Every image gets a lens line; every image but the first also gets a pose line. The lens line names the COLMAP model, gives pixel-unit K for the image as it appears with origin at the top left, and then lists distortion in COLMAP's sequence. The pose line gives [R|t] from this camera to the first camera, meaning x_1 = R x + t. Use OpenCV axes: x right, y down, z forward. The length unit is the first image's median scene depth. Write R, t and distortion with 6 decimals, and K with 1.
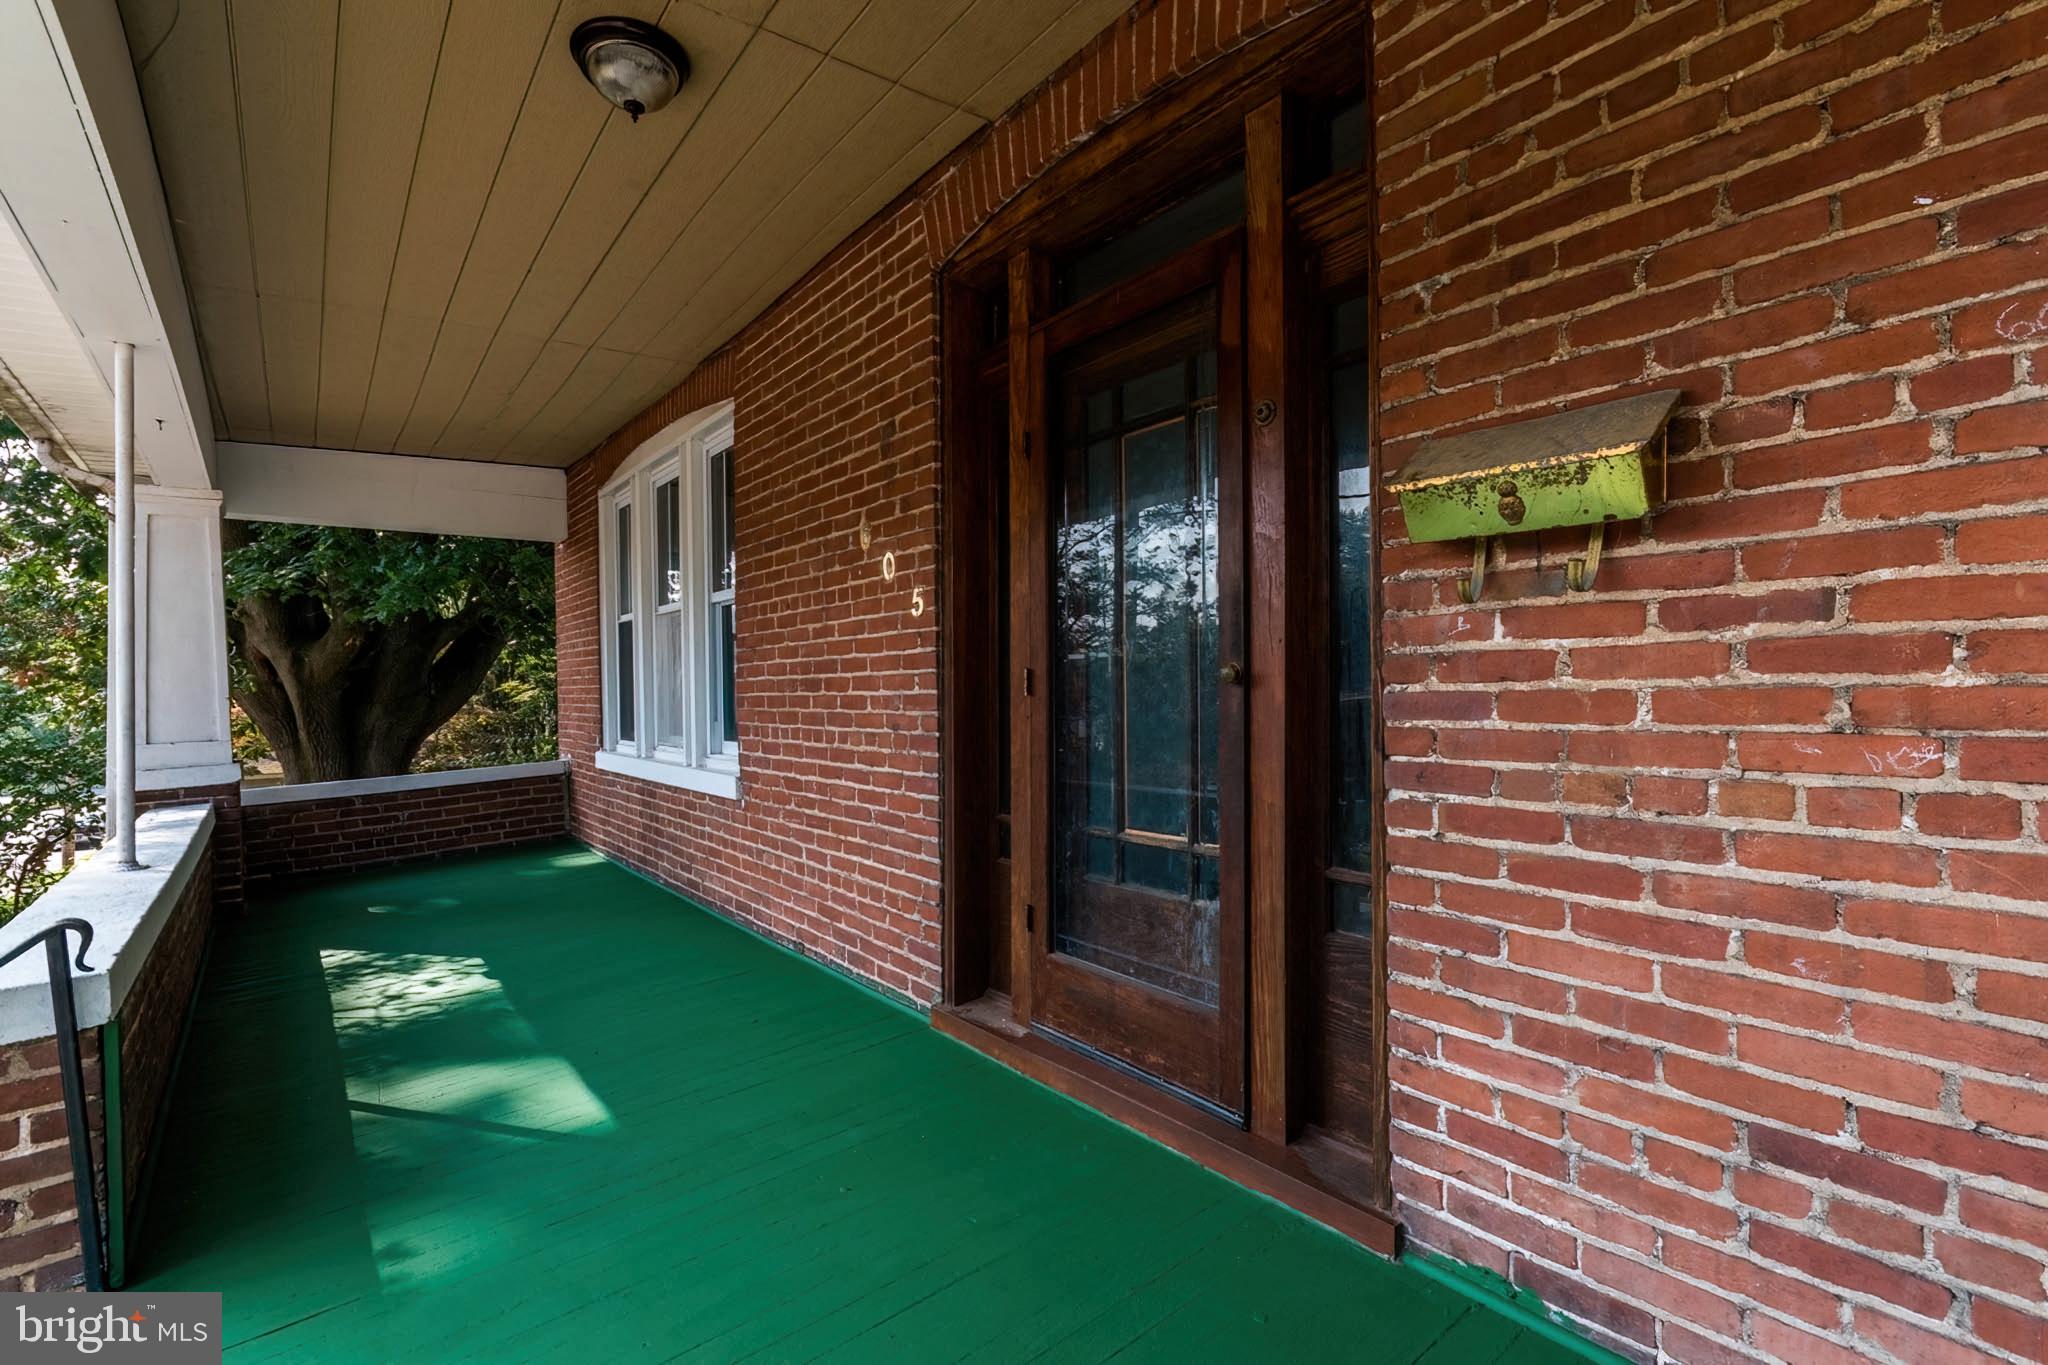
lens RADIAL K [[905.5, 0, 1008.8], [0, 905.5, 694.1], [0, 0, 1]] dist [0.000978, 0.000202]
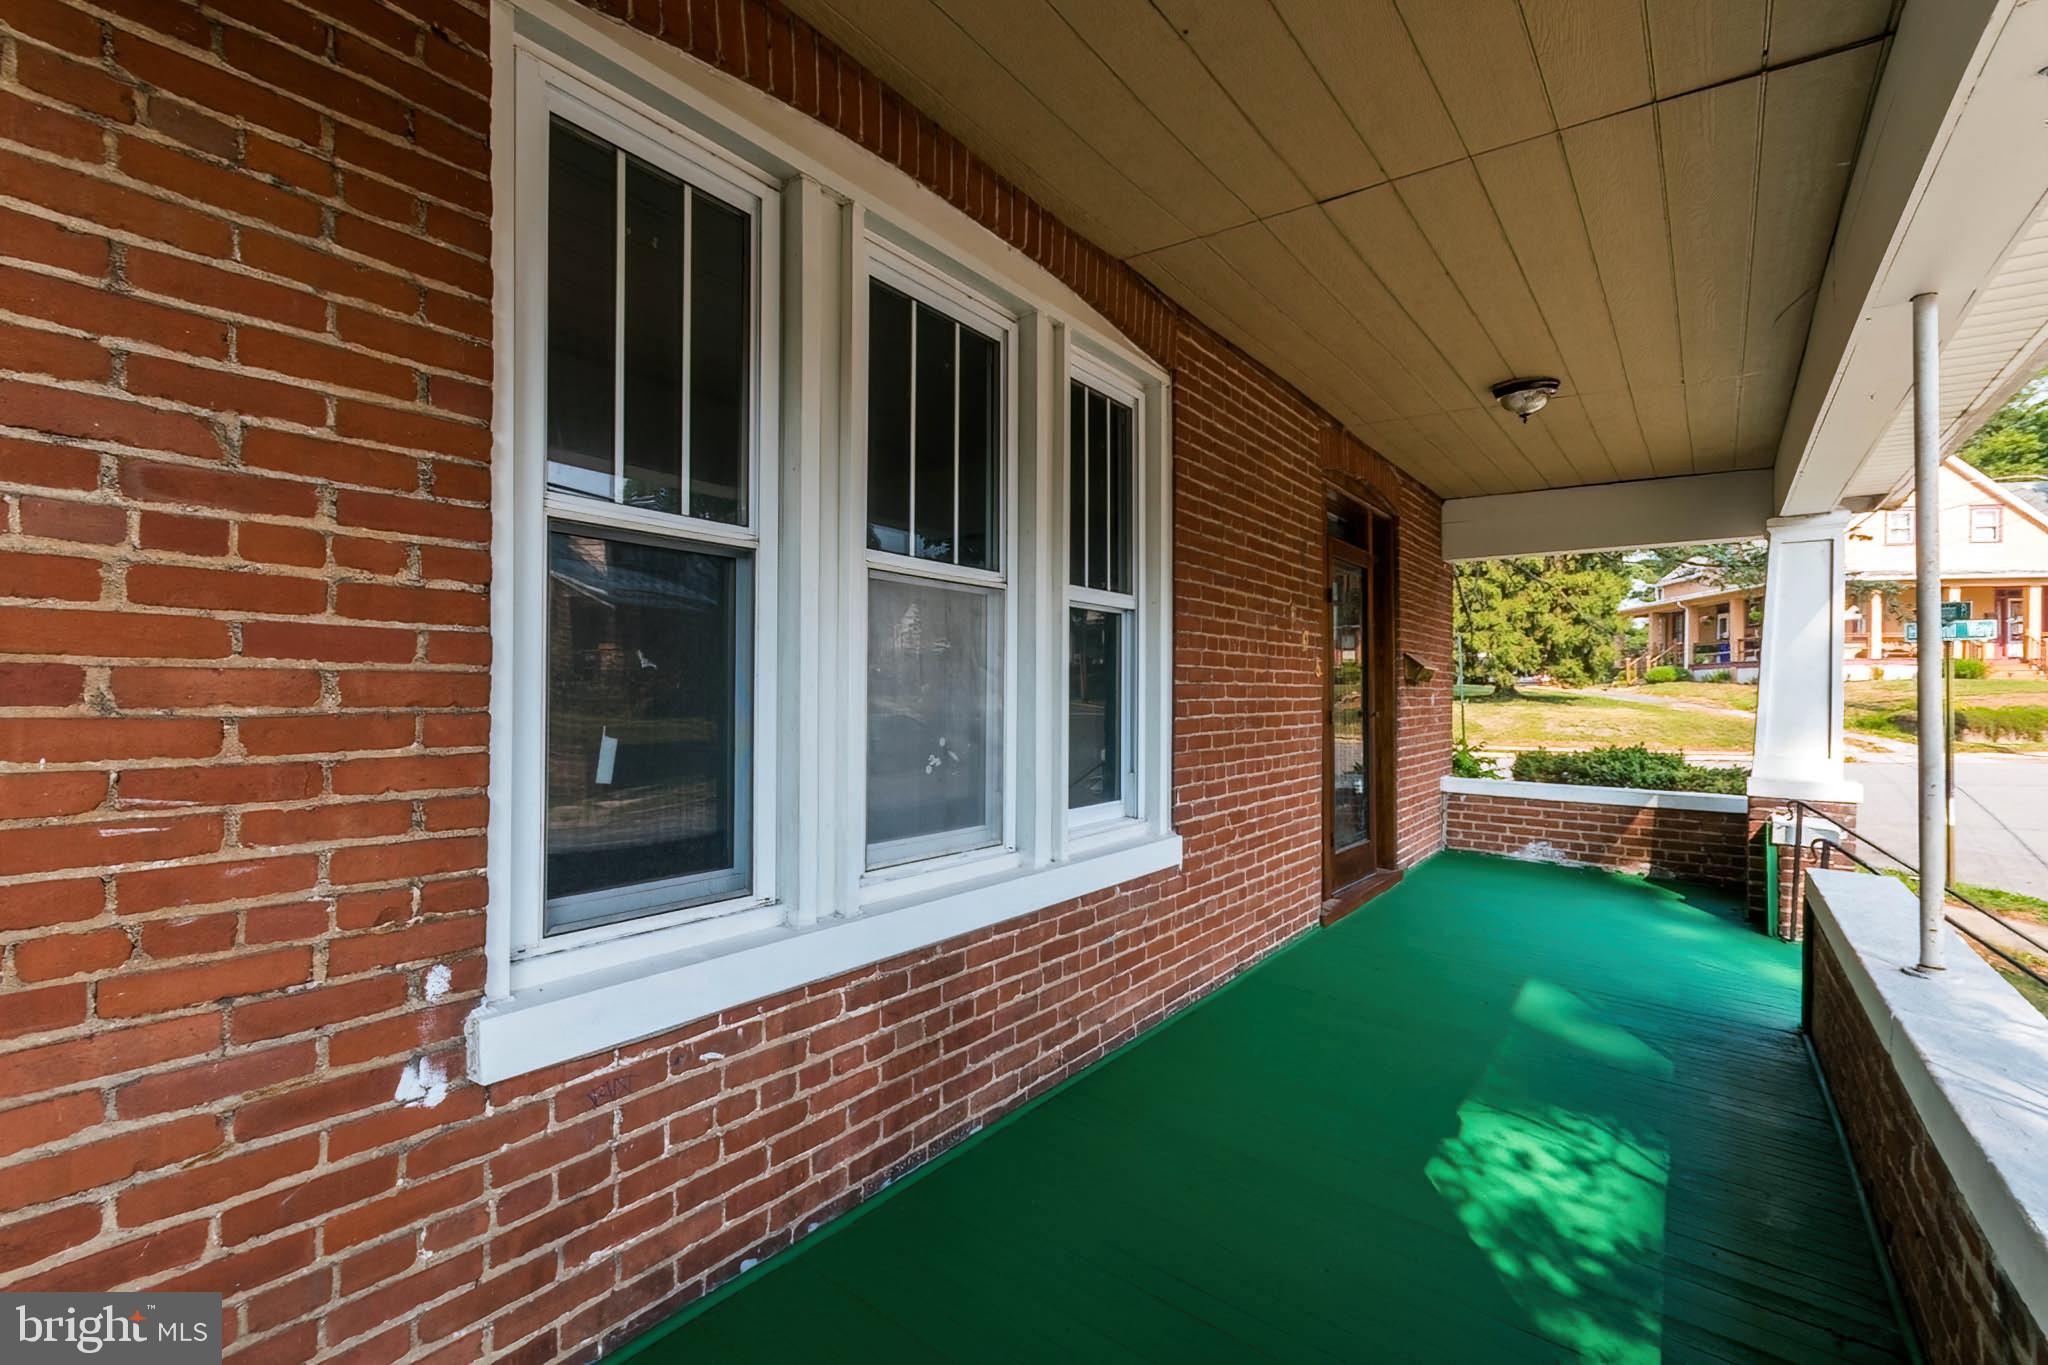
lens RADIAL K [[905.5, 0, 1003.7], [0, 905.5, 683.1], [0, 0, 1]] dist [0.000978, 0.000202]
pose [[-0.249293, 0.019097, 0.968240, -1.211743], [0.000090, 0.999806, -0.019696, -0.035705], [-0.968428, -0.004823, -0.249246, 1.554337]]
